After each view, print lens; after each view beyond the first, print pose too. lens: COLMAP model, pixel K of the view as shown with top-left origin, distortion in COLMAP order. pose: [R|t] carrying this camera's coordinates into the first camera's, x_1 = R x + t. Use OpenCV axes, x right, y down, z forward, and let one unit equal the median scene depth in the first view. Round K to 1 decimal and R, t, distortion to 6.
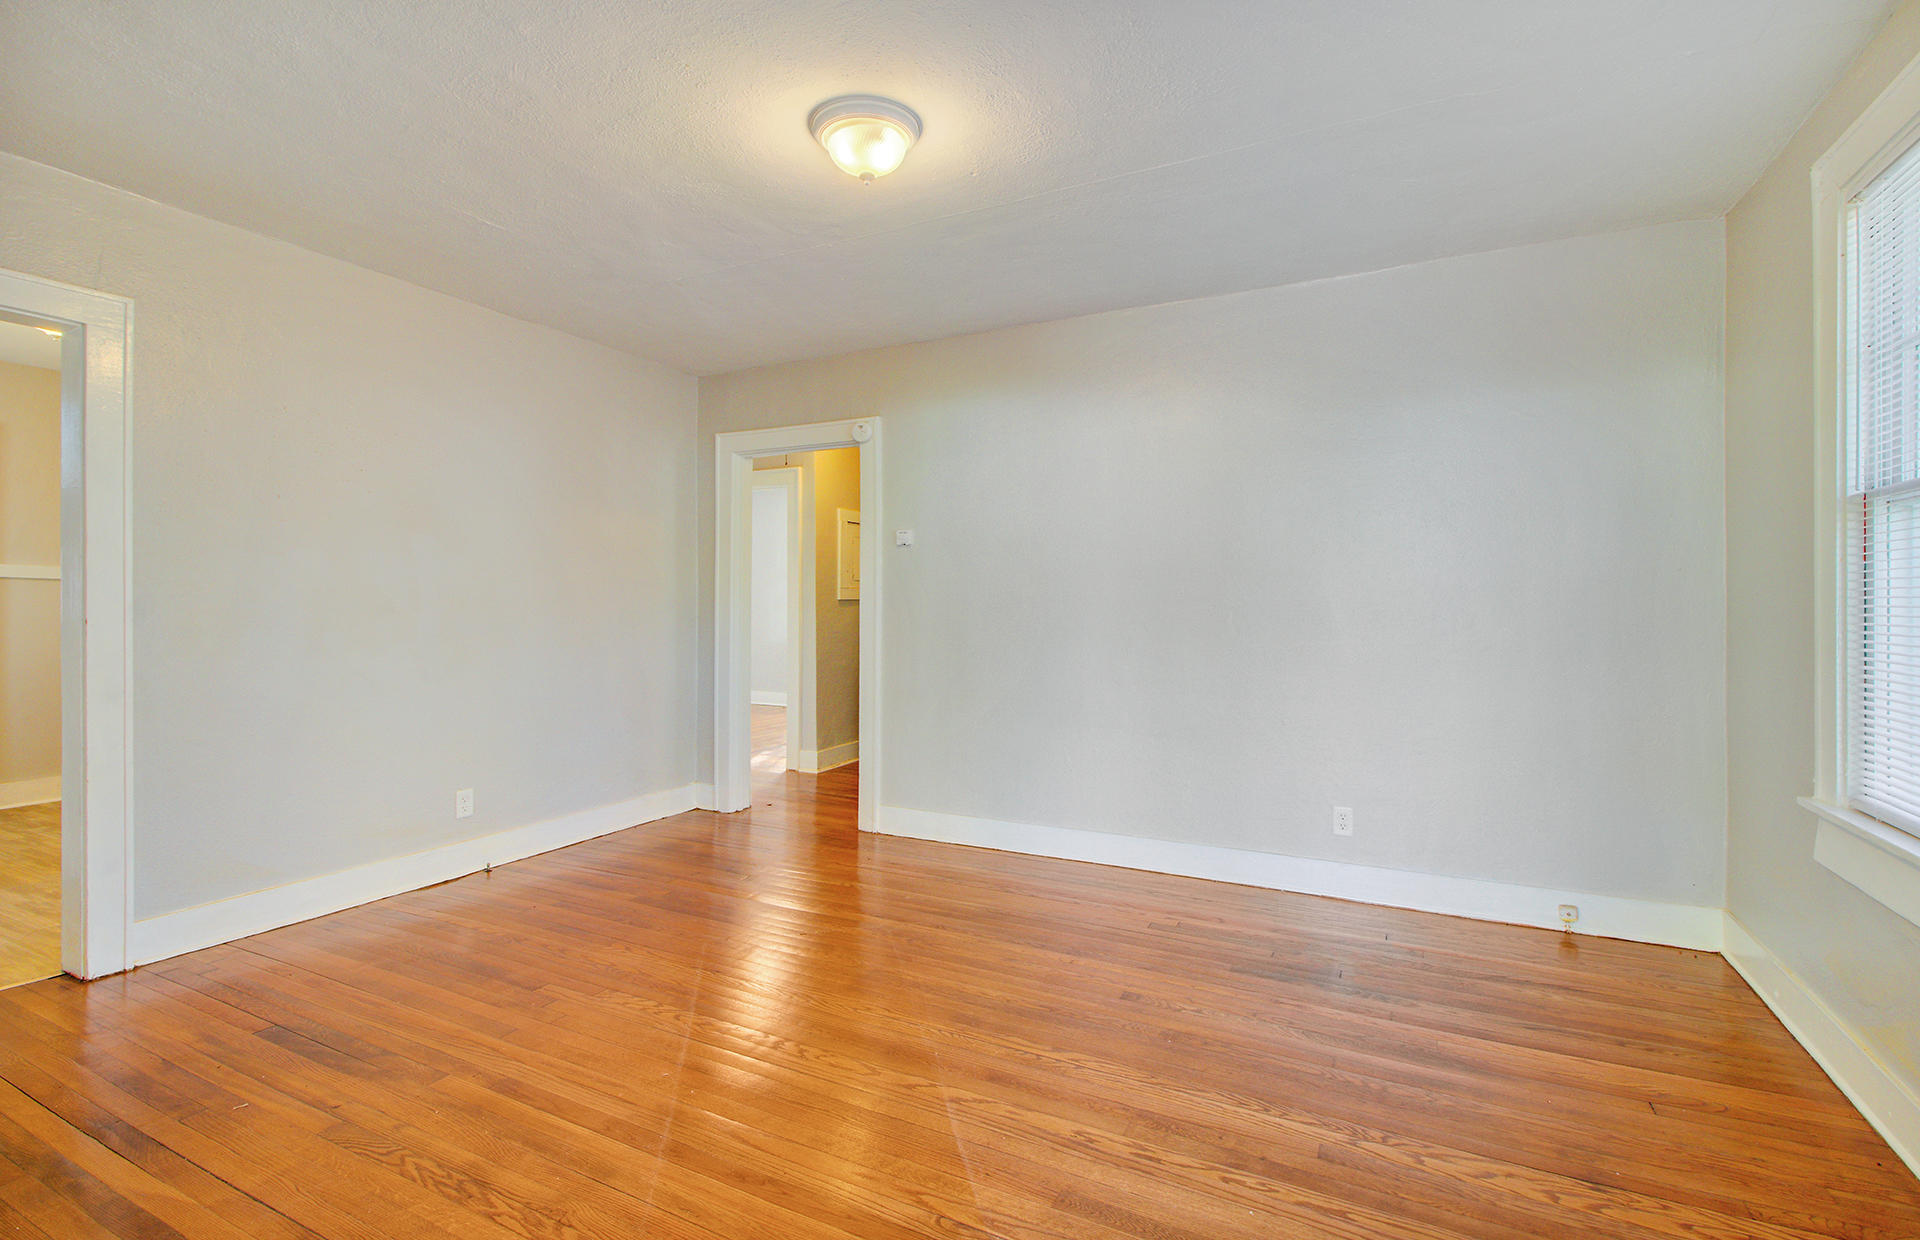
lens RADIAL K [[890.2, 0, 941.0], [0, 890.2, 615.4], [0, 0, 1]] dist [0.002871, -0.002667]
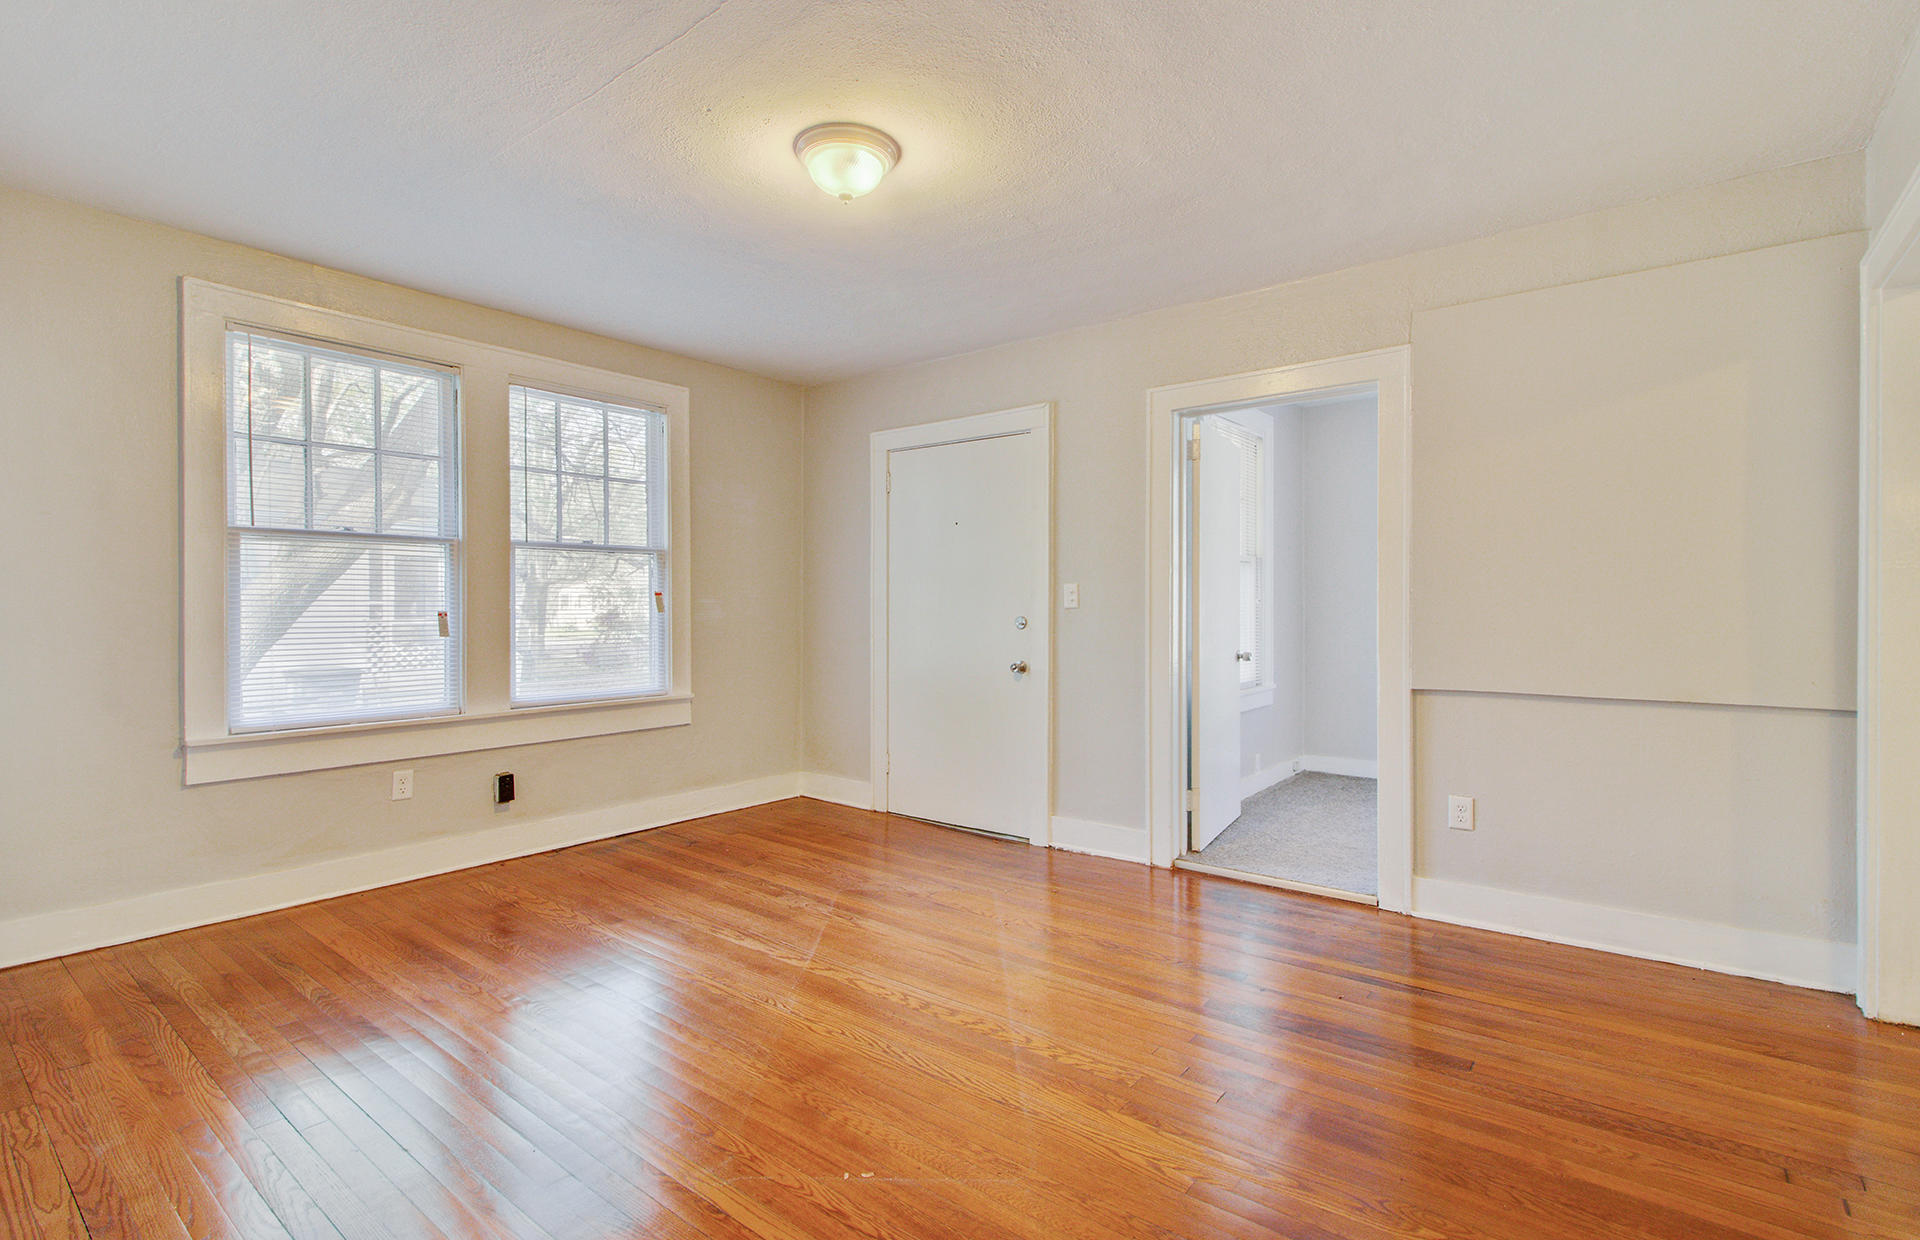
lens RADIAL K [[890.2, 0, 962.2], [0, 890.2, 606.9], [0, 0, 1]] dist [0.002871, -0.002667]
pose [[-0.983694, -0.003964, 0.179807, -0.451249], [-0.000617, 0.999826, 0.018667, -0.026519], [-0.179849, 0.018252, -0.983525, 2.200628]]
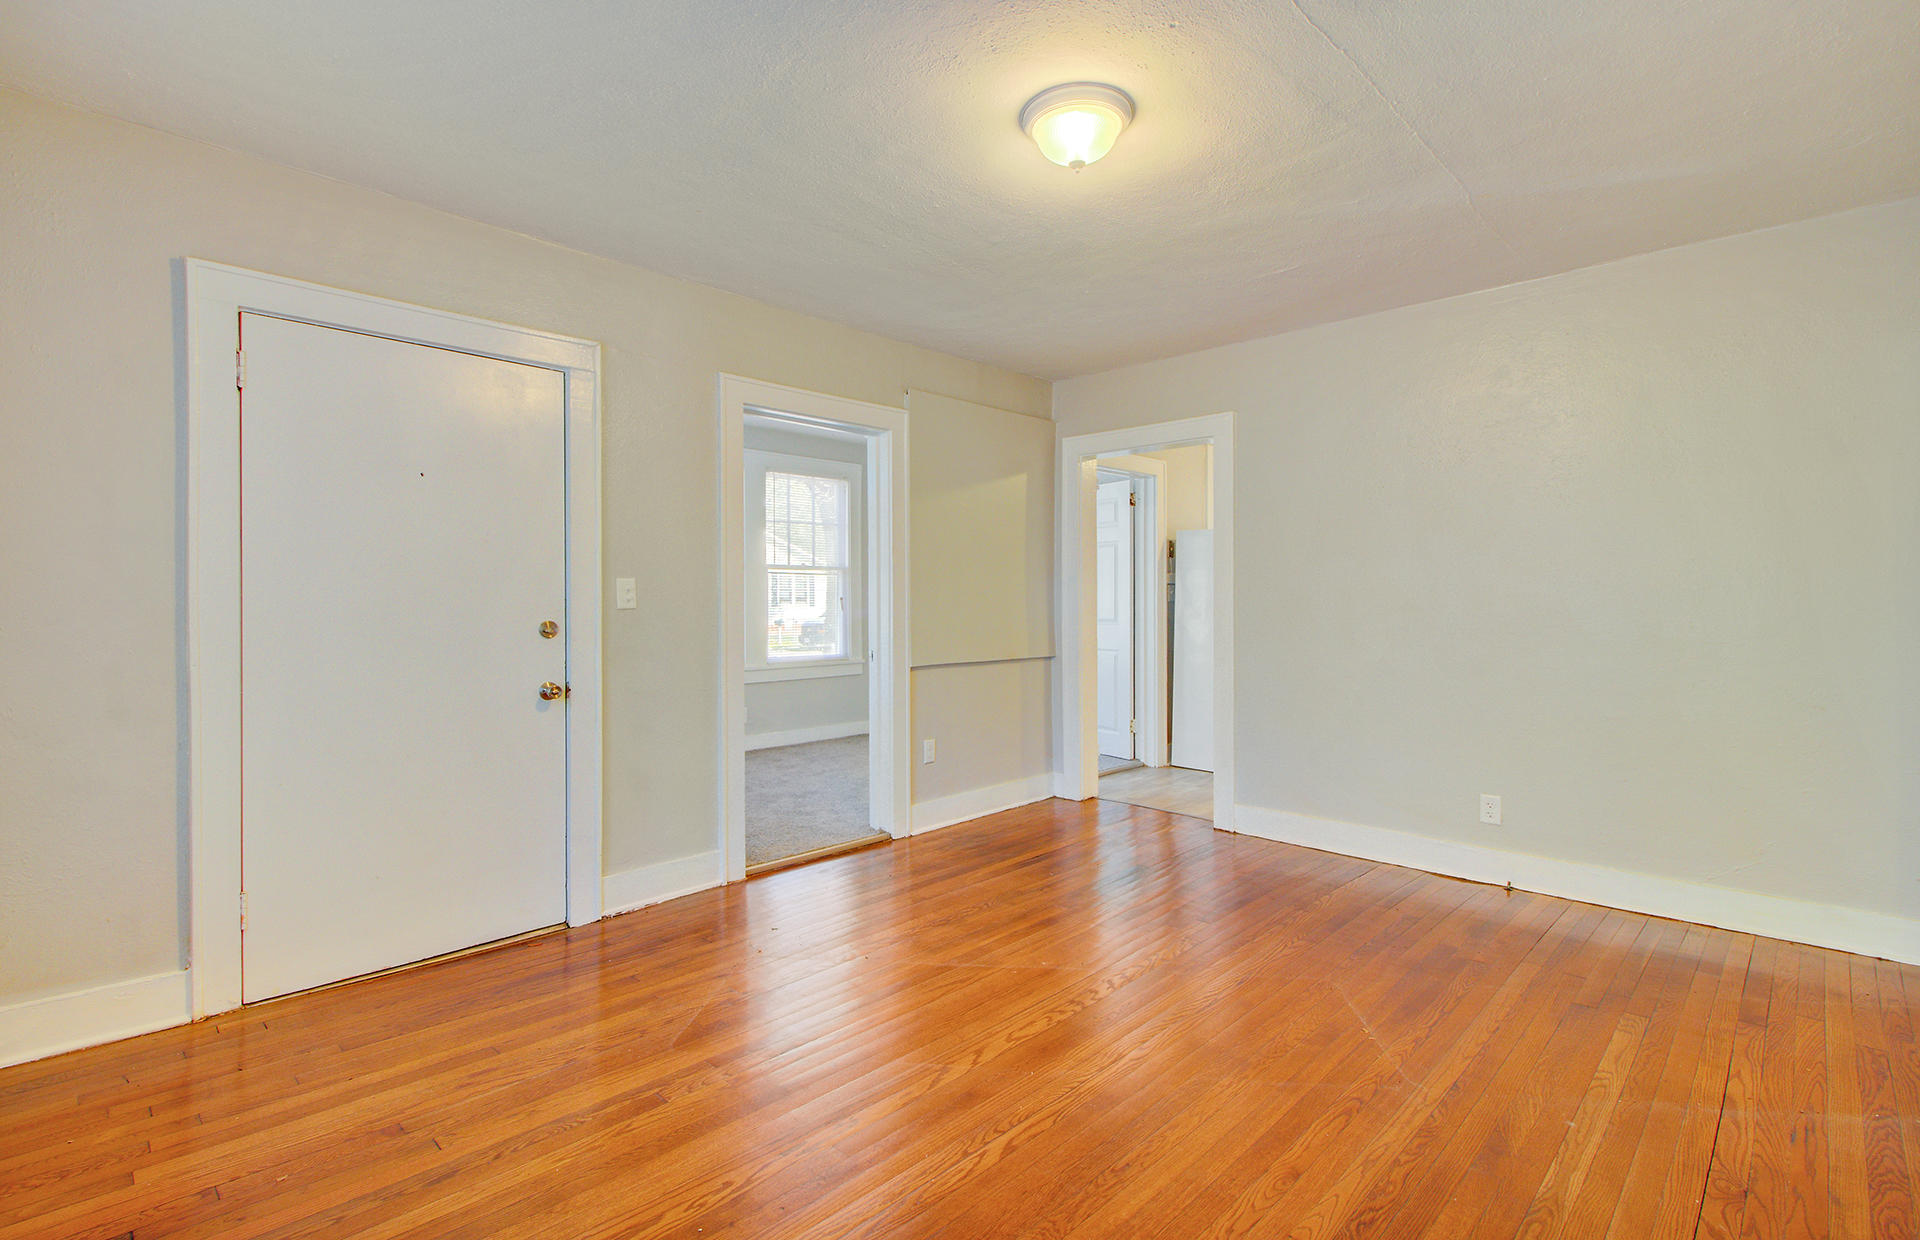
lens RADIAL K [[890.2, 0, 939.4], [0, 890.2, 624.2], [0, 0, 1]] dist [0.002871, -0.002667]
pose [[-0.298983, 0.020914, -0.954029, 0.968488], [-0.014031, 0.999555, 0.026310, -0.010423], [0.954155, 0.021252, -0.298557, 1.240309]]
